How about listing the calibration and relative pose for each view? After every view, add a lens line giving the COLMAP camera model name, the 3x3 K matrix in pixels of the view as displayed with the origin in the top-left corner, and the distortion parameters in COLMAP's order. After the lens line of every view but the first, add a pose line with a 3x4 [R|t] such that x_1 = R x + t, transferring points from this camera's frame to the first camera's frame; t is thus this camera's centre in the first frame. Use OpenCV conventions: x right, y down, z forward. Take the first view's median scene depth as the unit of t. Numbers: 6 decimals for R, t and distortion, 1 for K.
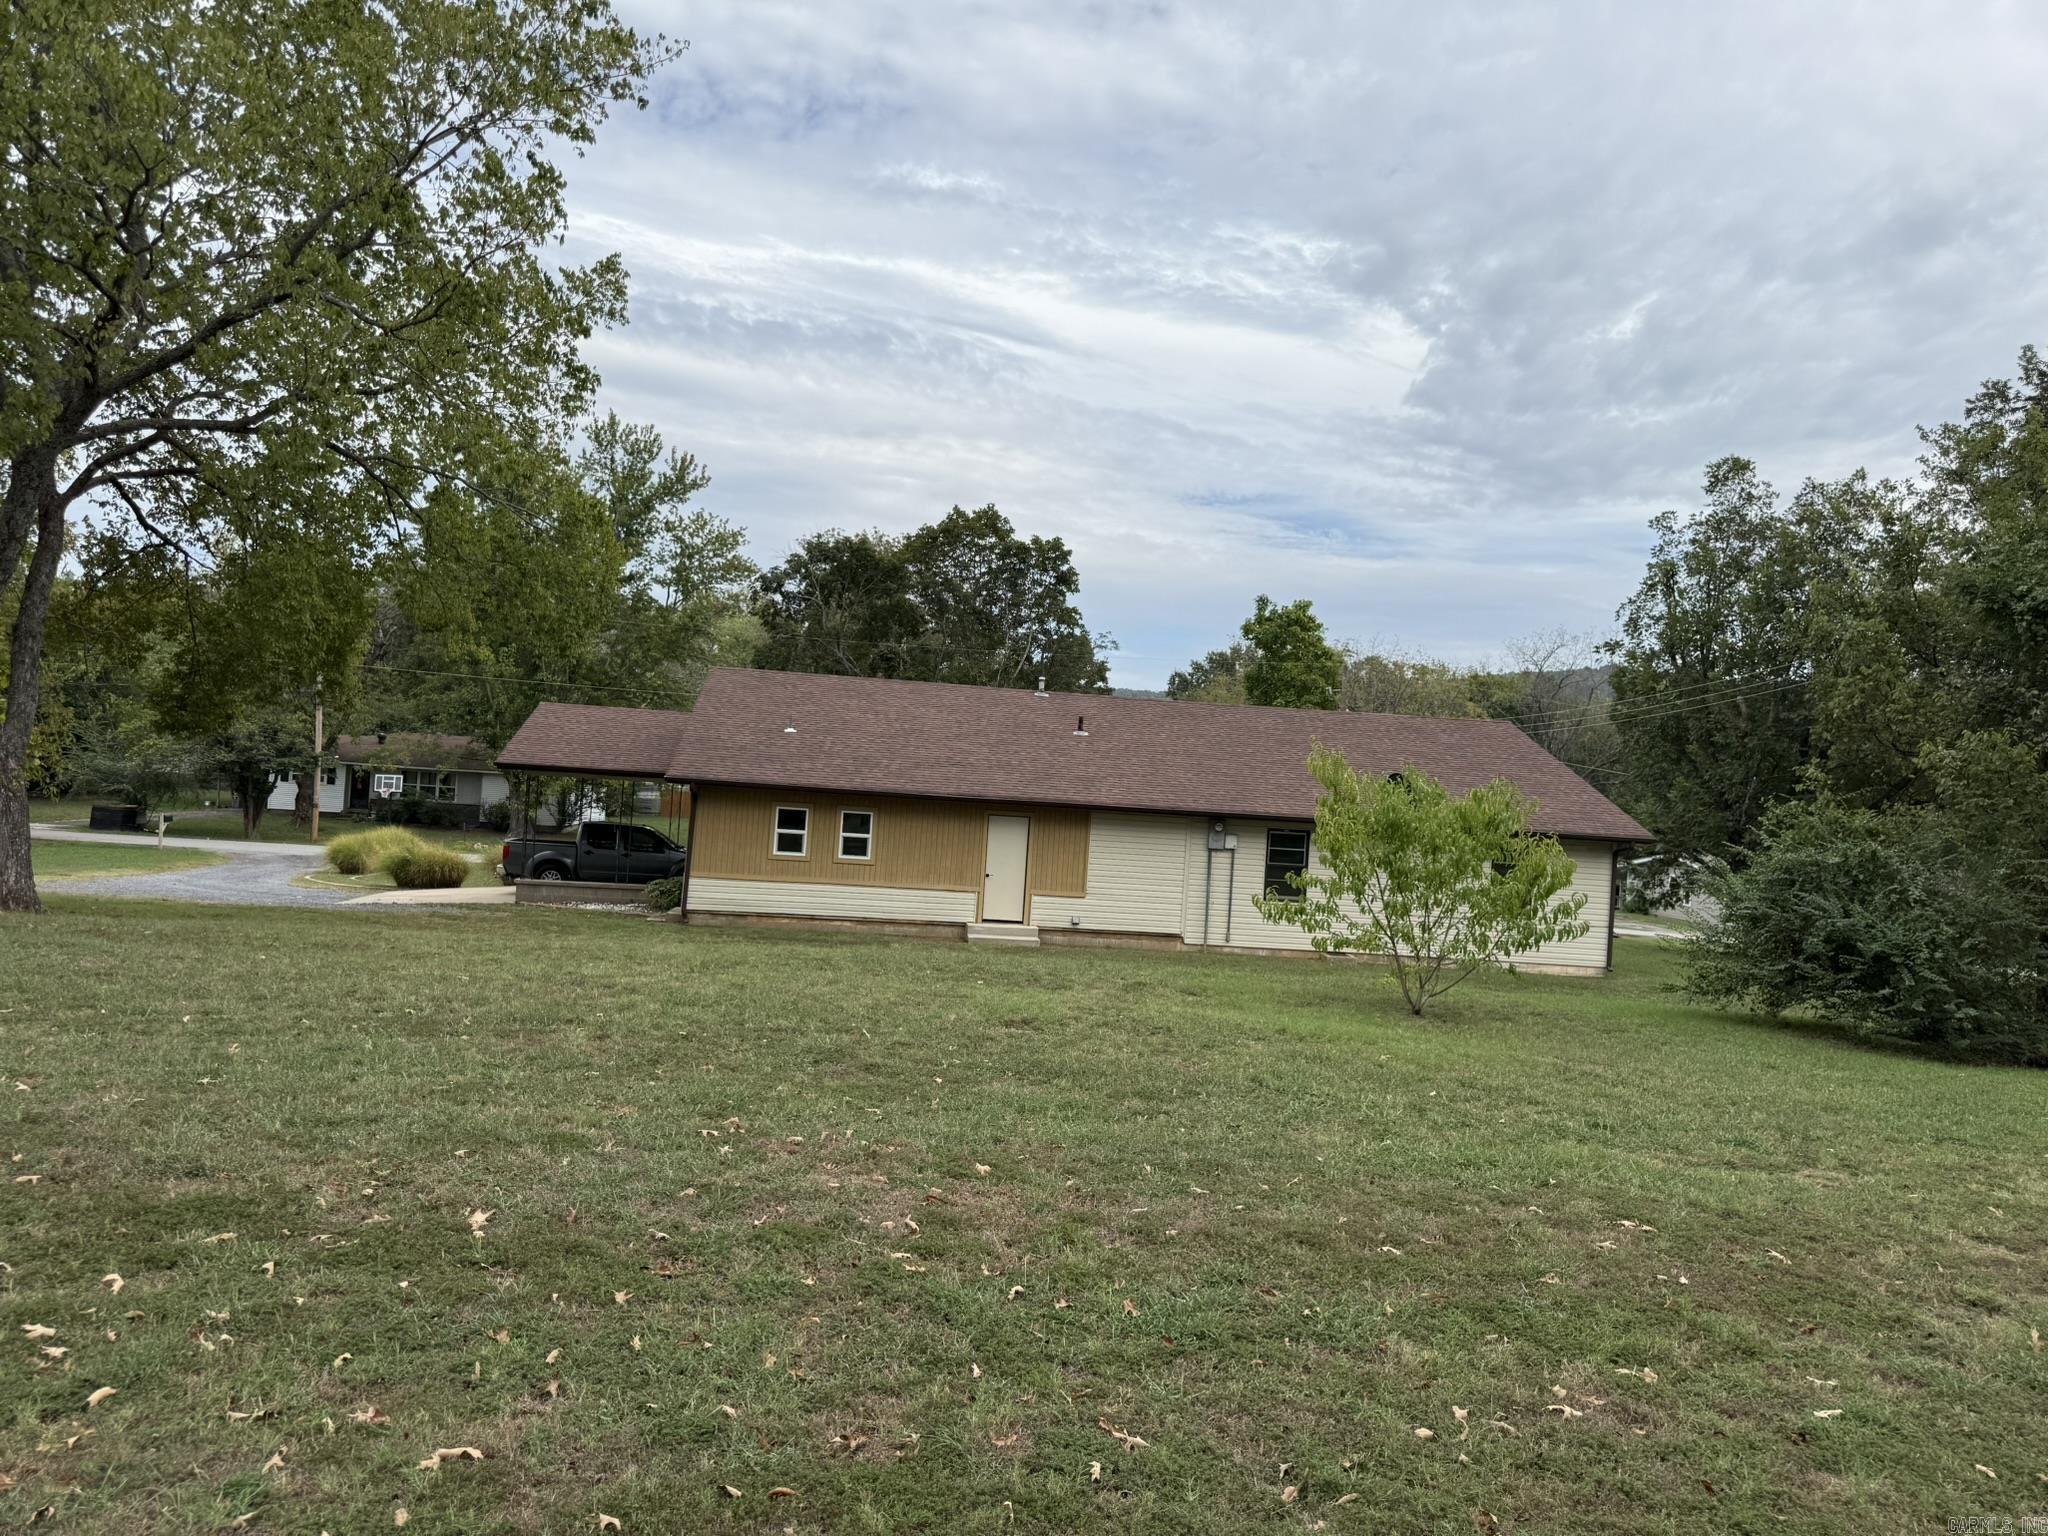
lens RADIAL K [[1408.6, 0, 1024.0], [0, 1408.6, 768.0], [0, 0, 1]] dist [0.110869, -0.001443]
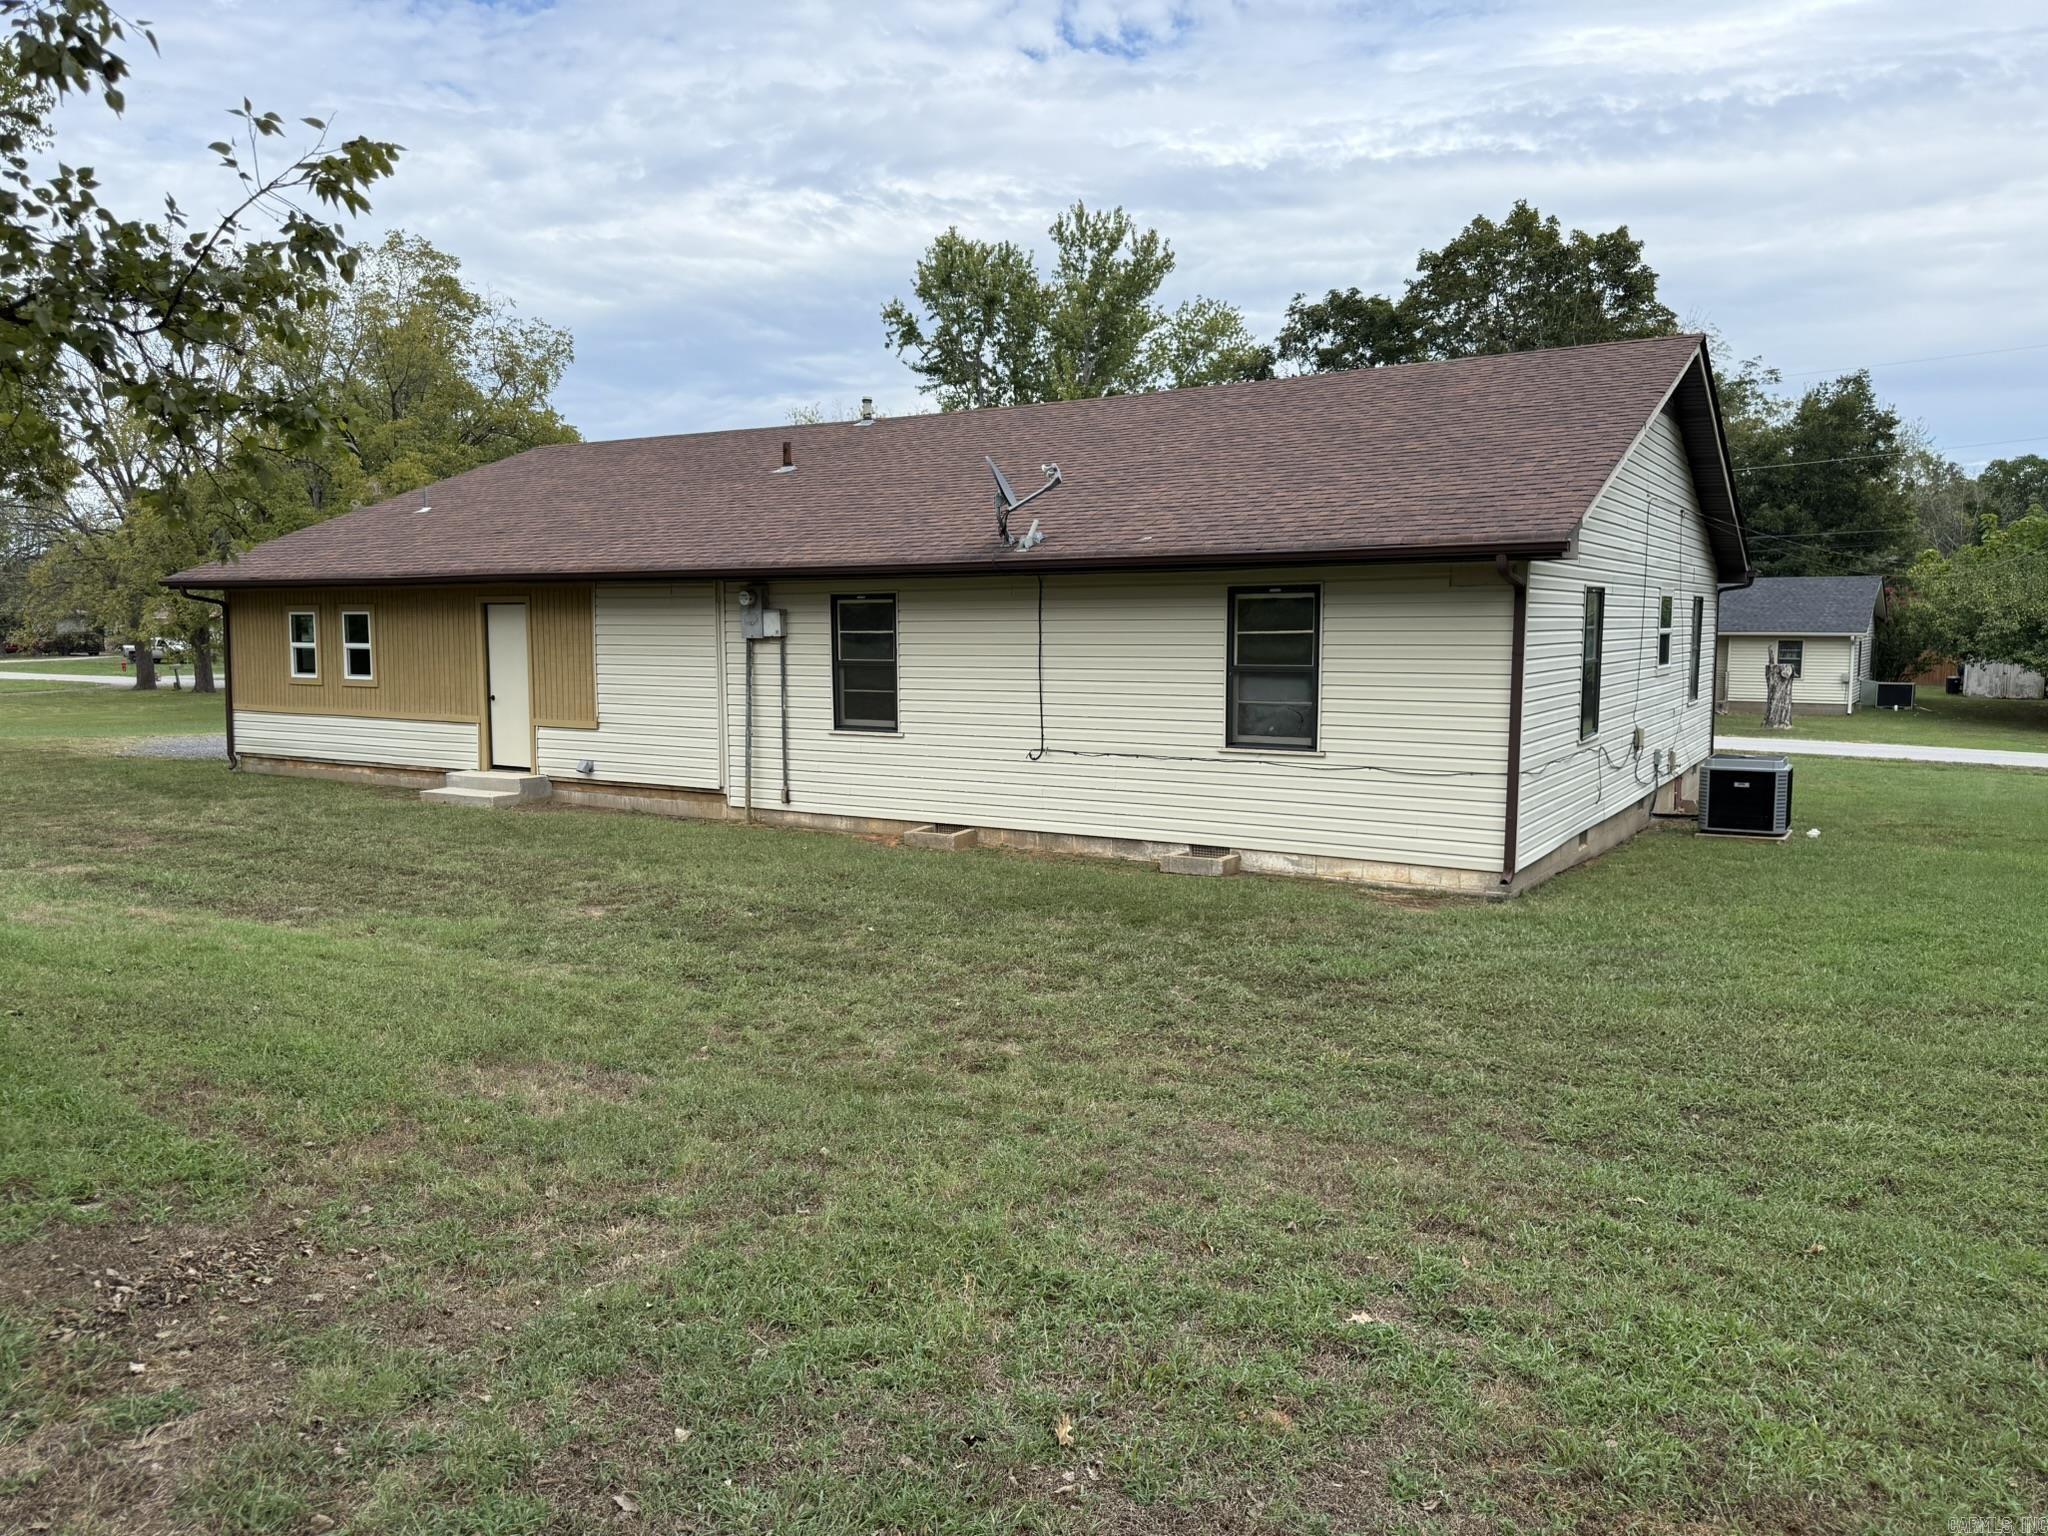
lens RADIAL K [[1449.4, 0, 1024.0], [0, 1449.4, 768.0], [0, 0, 1]] dist [0.002906, -0.017884]
pose [[0.777902, -0.002696, -0.628379, 0.574813], [0.059245, 0.995851, 0.069070, 0.075220], [0.625586, -0.090958, 0.774835, 0.619109]]
